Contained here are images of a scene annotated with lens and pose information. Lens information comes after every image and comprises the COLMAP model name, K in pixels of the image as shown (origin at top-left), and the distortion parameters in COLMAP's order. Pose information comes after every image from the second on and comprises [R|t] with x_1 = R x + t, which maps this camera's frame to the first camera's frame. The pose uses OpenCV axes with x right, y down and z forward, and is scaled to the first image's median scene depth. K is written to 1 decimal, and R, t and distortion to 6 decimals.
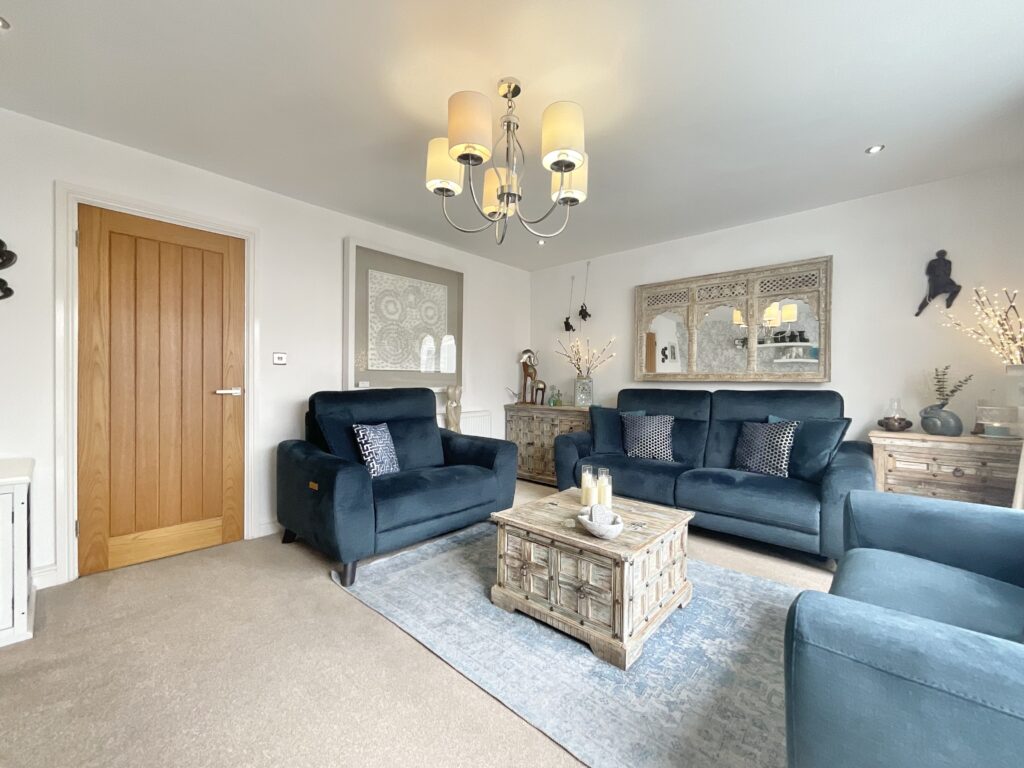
lens RADIAL K [[419.0, 0, 513.3], [0, 419.0, 386.8], [0, 0, 1]] dist [0.014040, 0.001052]
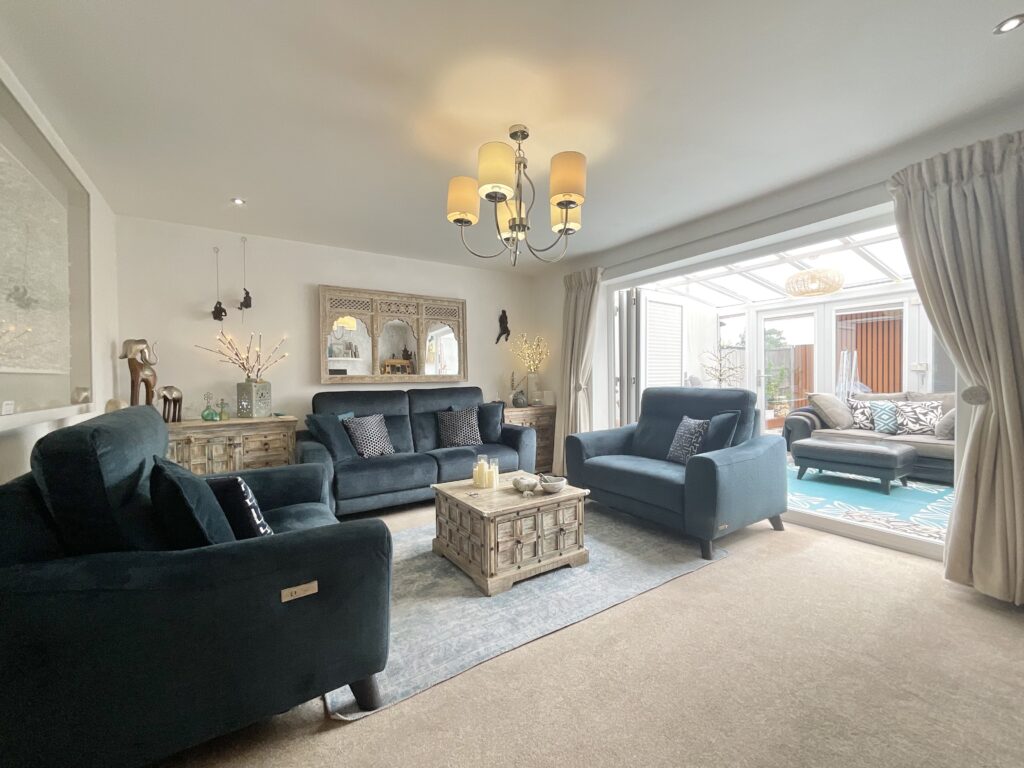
lens RADIAL K [[419.0, 0, 514.6], [0, 419.0, 381.2], [0, 0, 1]] dist [0.014040, 0.001052]
pose [[0.249759, -0.018231, 0.968136, -0.792608], [0.027860, 0.999544, 0.011635, -0.027903], [-0.967907, 0.024067, 0.250153, 0.501568]]
